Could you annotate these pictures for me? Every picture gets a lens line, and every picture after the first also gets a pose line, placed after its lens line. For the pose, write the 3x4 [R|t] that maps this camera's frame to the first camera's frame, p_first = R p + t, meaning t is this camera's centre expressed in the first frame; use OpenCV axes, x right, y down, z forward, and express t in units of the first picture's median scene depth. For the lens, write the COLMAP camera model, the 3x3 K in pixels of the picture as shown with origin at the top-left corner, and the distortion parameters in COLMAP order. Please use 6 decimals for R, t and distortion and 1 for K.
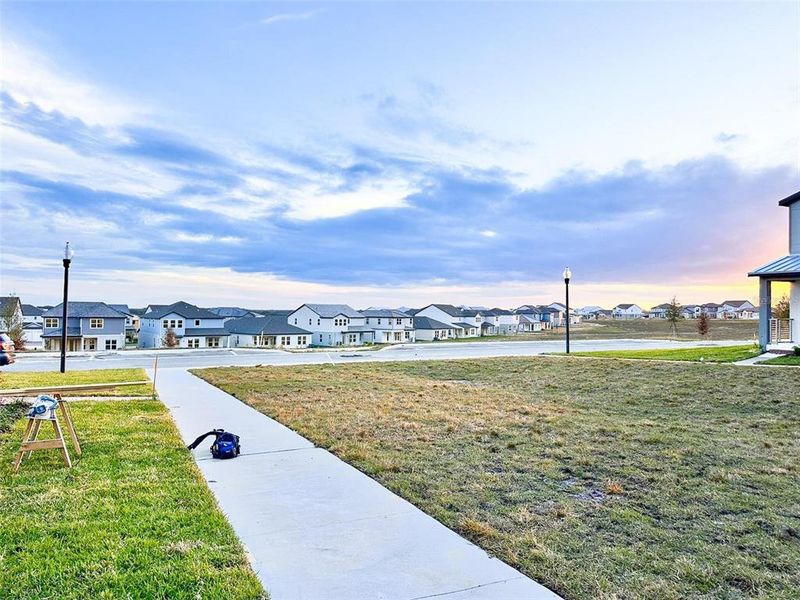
lens RADIAL K [[562.1, 0, 400.1], [0, 562.1, 317.2], [0, 0, 1]] dist [-0.004771, -0.003654]
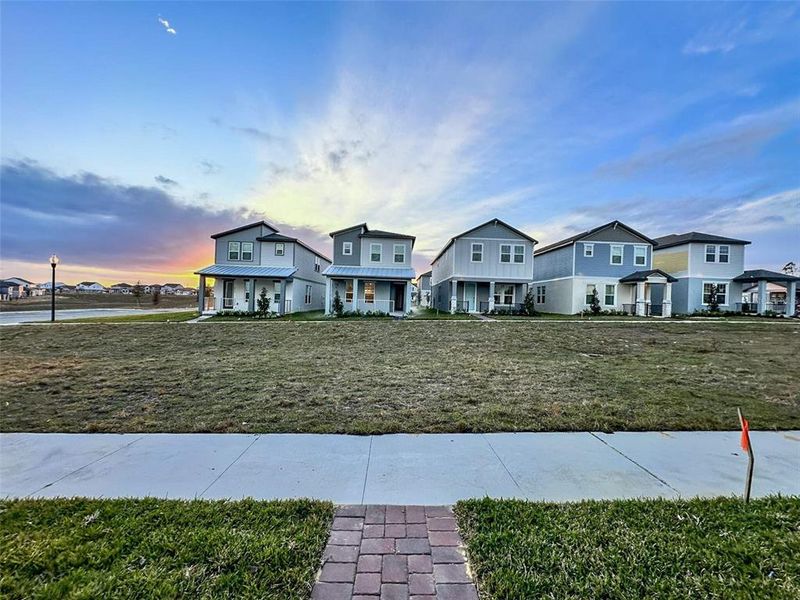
lens RADIAL K [[562.1, 0, 400.1], [0, 562.1, 317.2], [0, 0, 1]] dist [-0.004771, -0.003654]
pose [[0.454431, -0.051210, 0.889309, -0.569355], [-0.021057, 0.997450, 0.068197, -0.057592], [-0.890533, -0.049717, 0.452194, -0.347212]]
